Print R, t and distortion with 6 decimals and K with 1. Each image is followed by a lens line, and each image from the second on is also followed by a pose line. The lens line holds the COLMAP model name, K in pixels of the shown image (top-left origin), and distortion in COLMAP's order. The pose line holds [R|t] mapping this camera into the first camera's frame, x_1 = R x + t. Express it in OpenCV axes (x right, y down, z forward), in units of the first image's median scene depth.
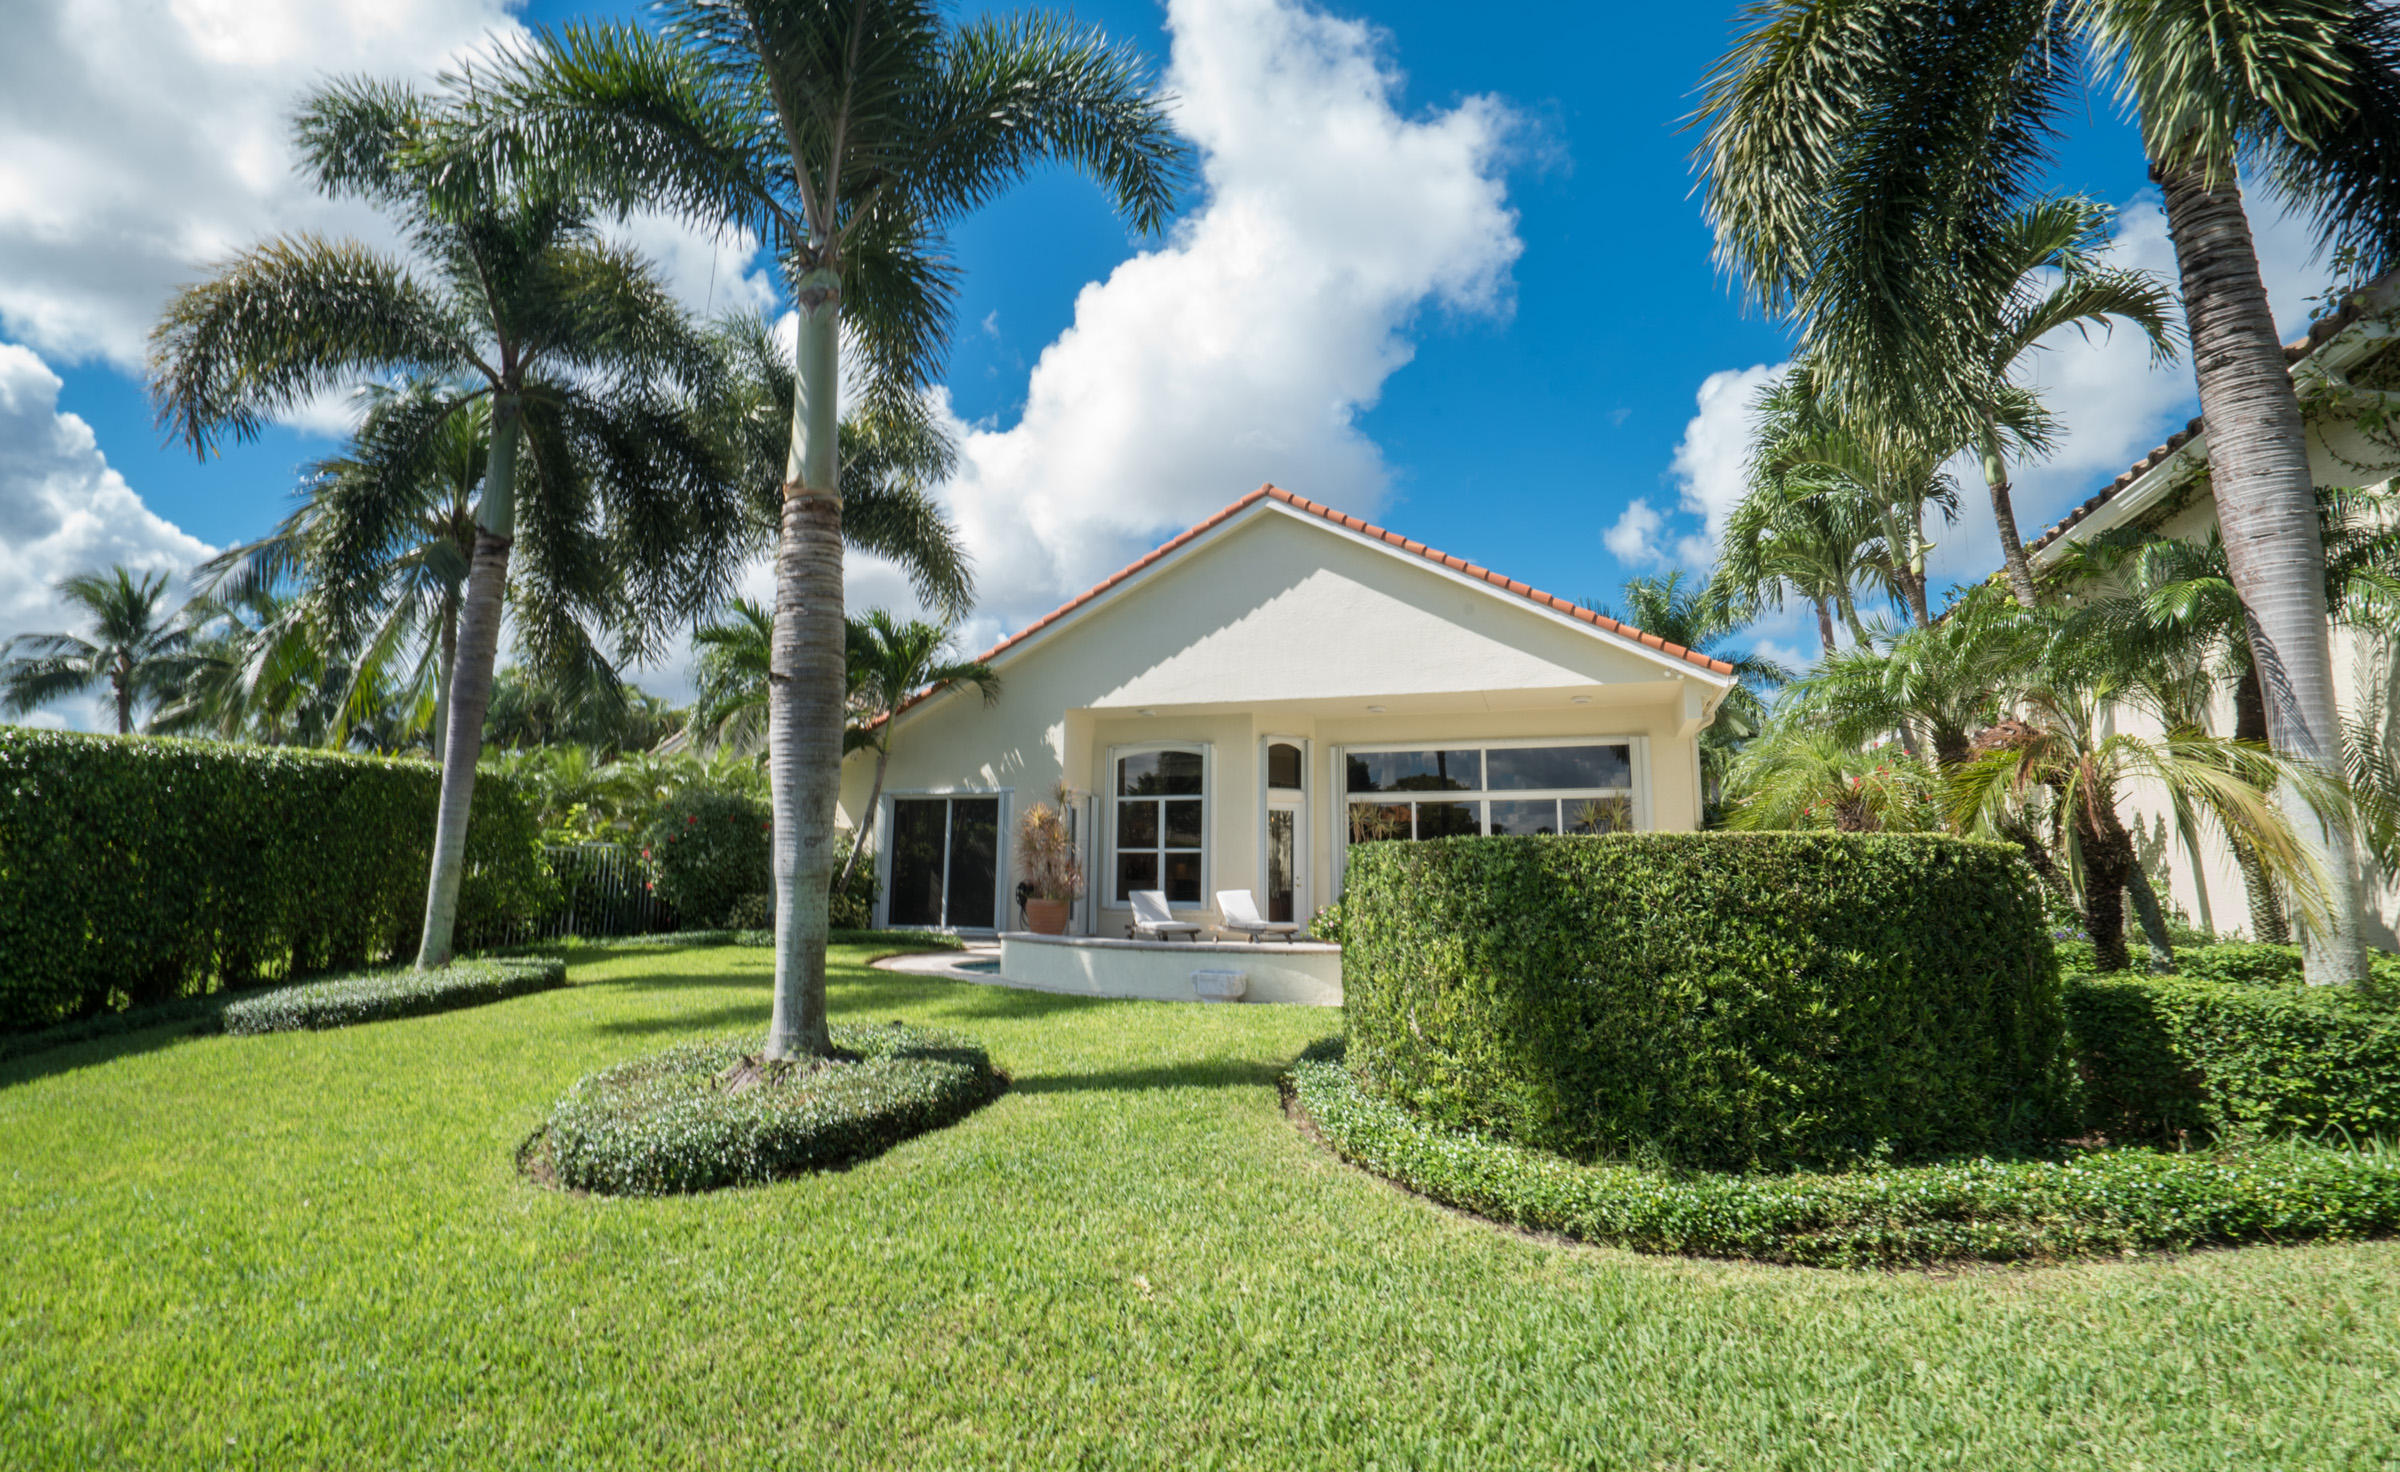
lens RADIAL K [[1100.1, 0, 1197.9], [0, 1100.1, 734.3], [0, 0, 1]] dist [-0.001196, -0.000017]
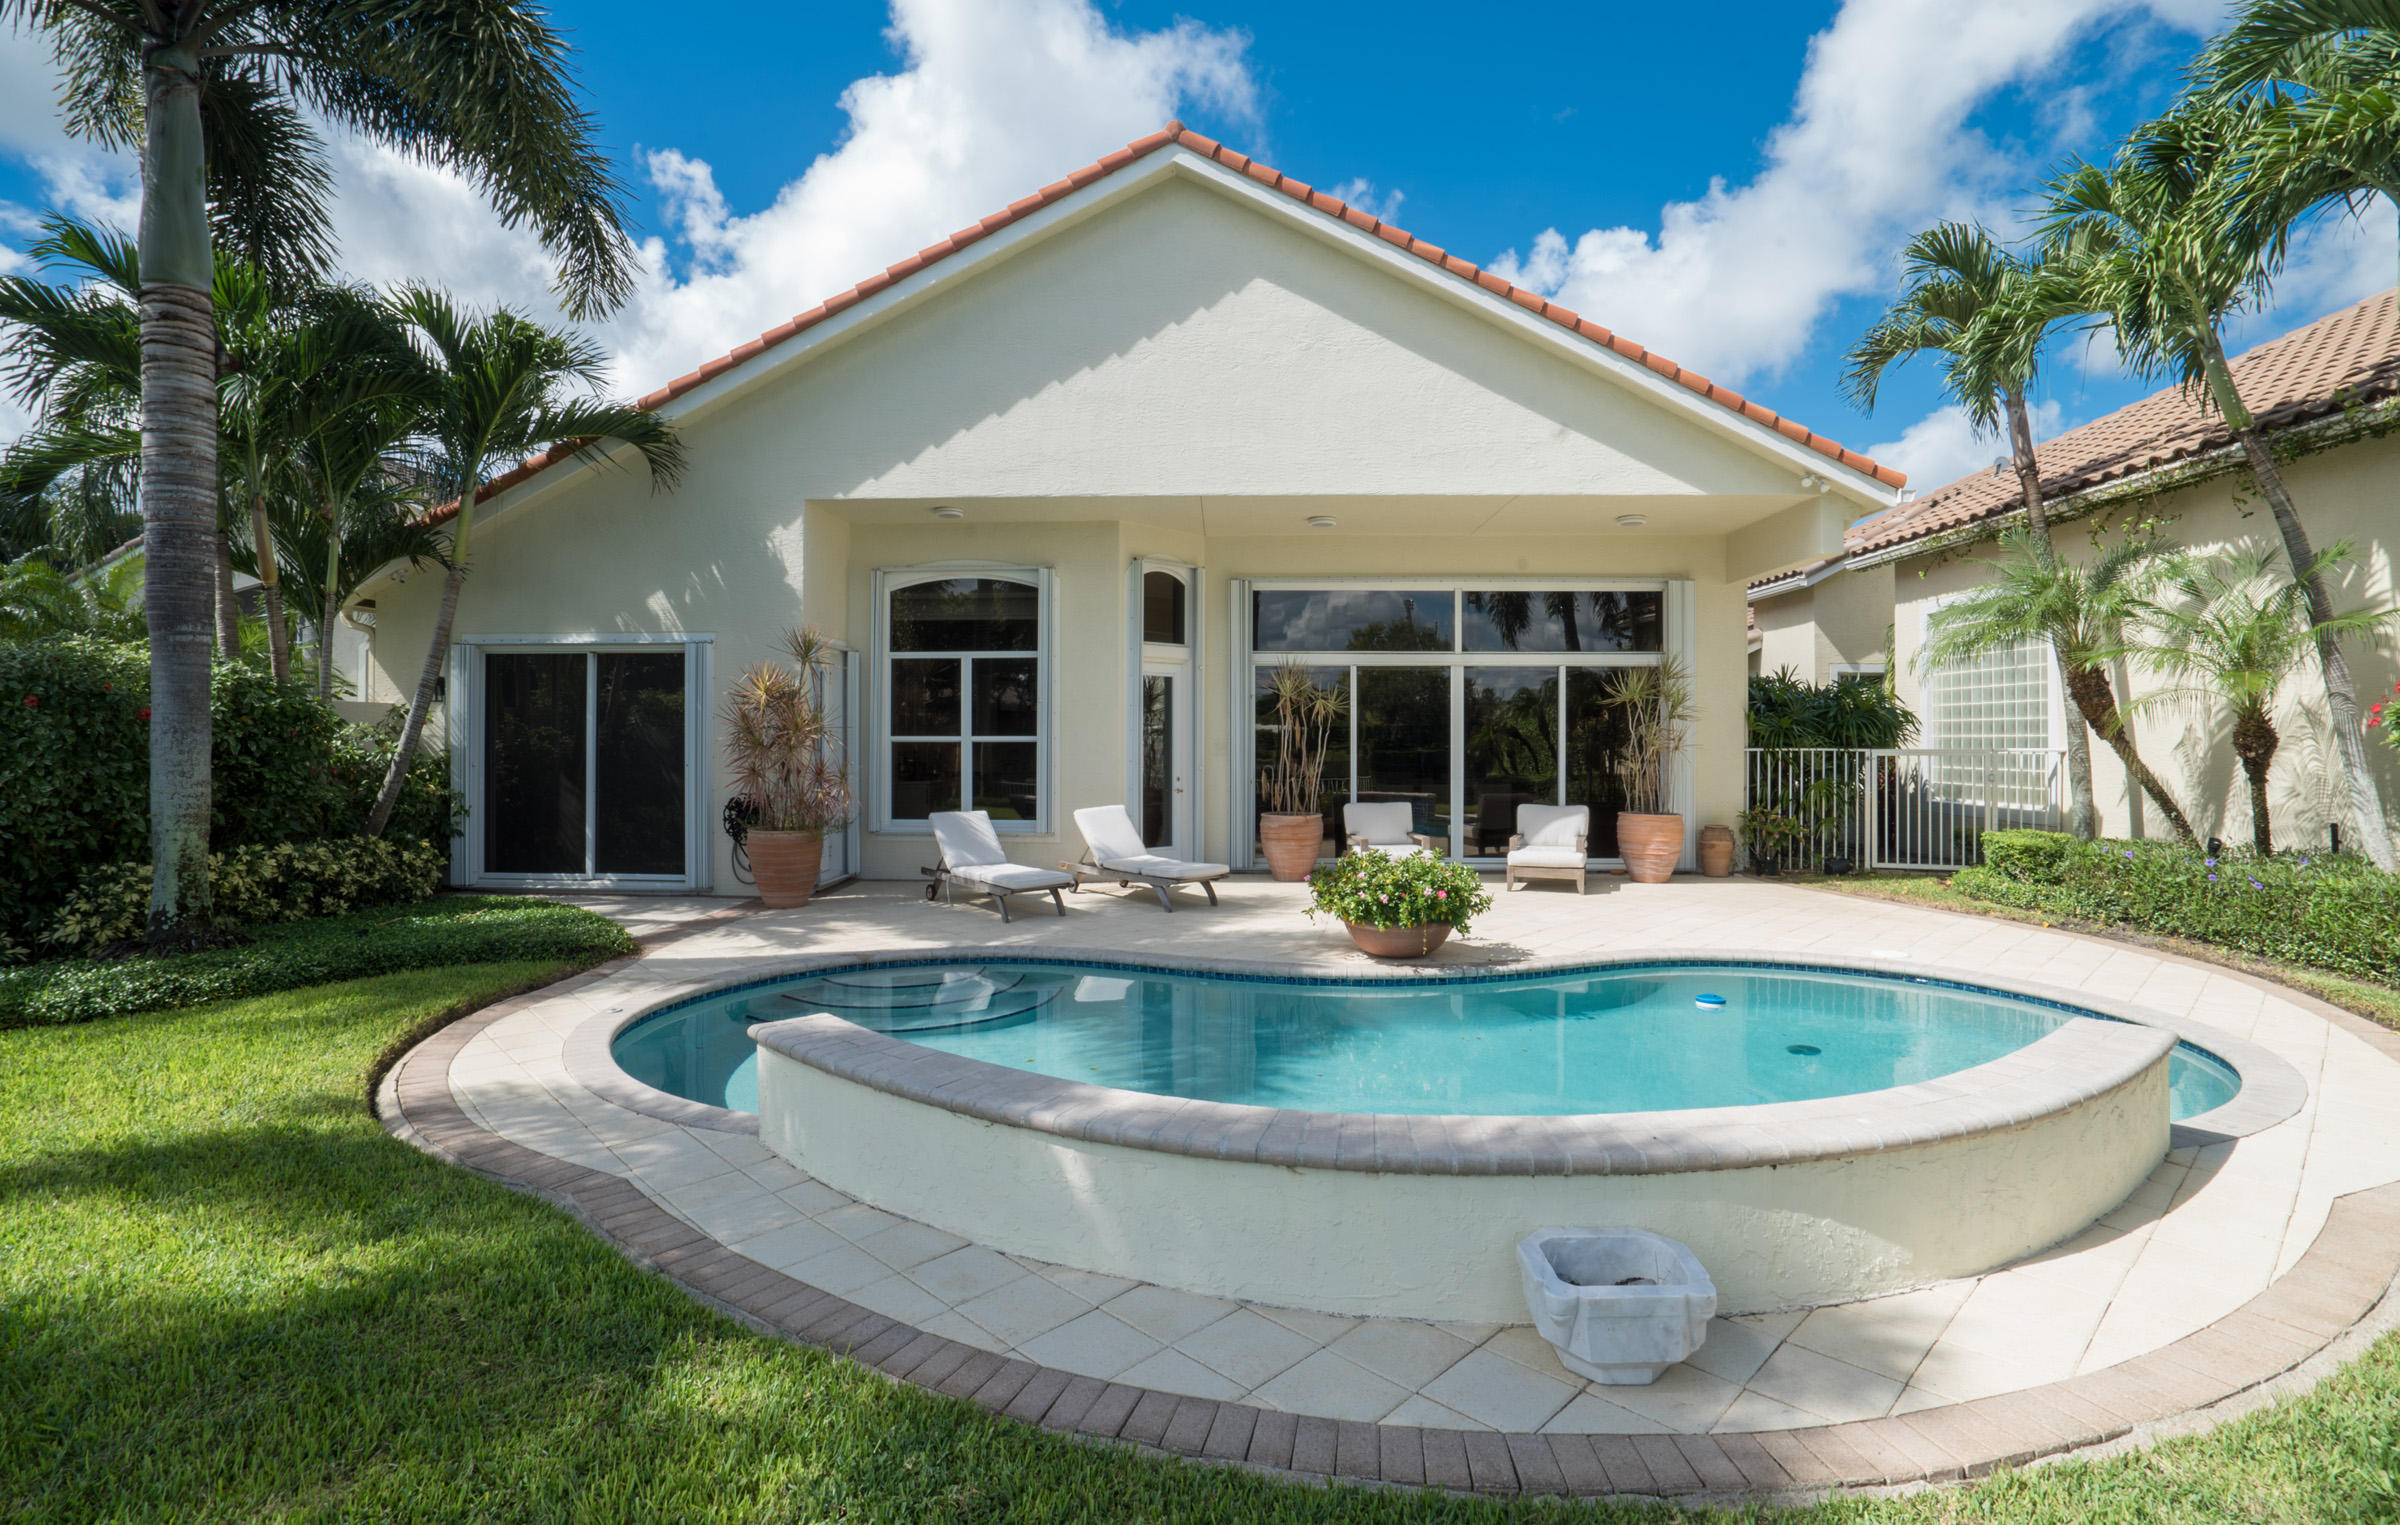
lens RADIAL K [[1141.6, 0, 1200.2], [0, 1141.6, 757.8], [0, 0, 1]] dist [-0.022164, 0.000442]
pose [[0.965935, -0.008994, 0.258629, -0.074938], [-0.034147, 0.986227, 0.161832, 0.007247], [-0.256523, -0.165150, 0.952324, 0.356241]]
